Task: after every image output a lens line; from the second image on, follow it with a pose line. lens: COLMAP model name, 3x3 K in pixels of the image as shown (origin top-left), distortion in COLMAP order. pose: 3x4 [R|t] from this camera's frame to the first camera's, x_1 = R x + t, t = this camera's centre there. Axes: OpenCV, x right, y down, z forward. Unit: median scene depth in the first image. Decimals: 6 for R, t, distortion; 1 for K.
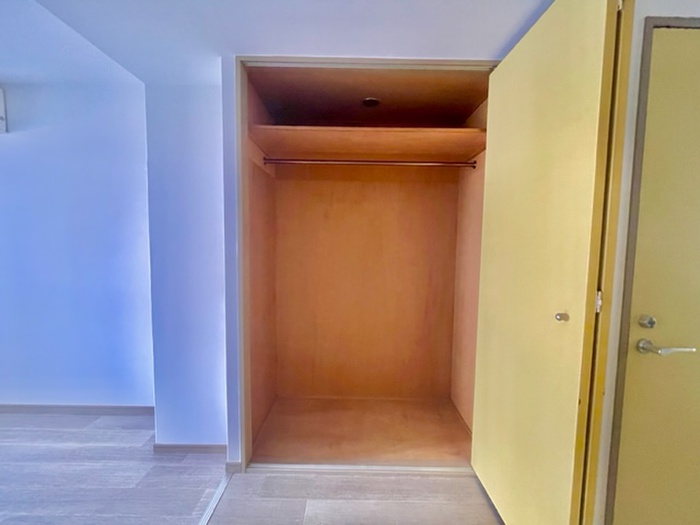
lens RADIAL K [[285.7, 0, 355.1], [0, 285.7, 259.2], [0, 0, 1]] dist [-0.000269, -0.000611]
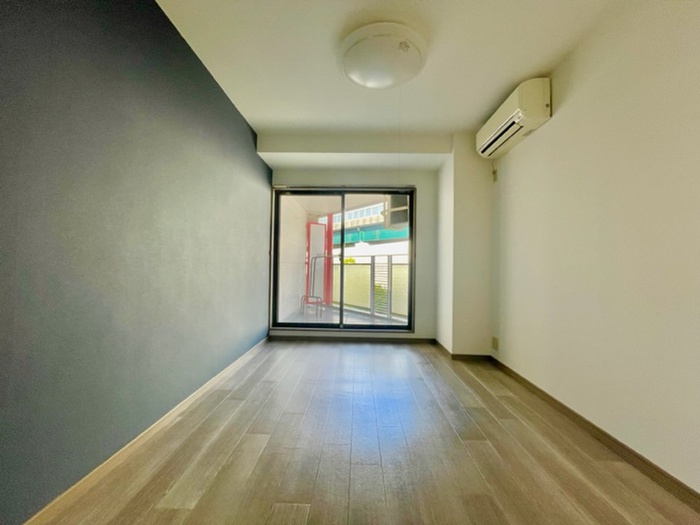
lens RADIAL K [[285.7, 0, 354.3], [0, 285.7, 255.6], [0, 0, 1]] dist [-0.000269, -0.000611]
pose [[-0.010391, -0.066515, -0.997731, -0.237729], [-0.104756, 0.992367, -0.065067, 0.218271], [0.994444, 0.103842, -0.017279, 0.399355]]
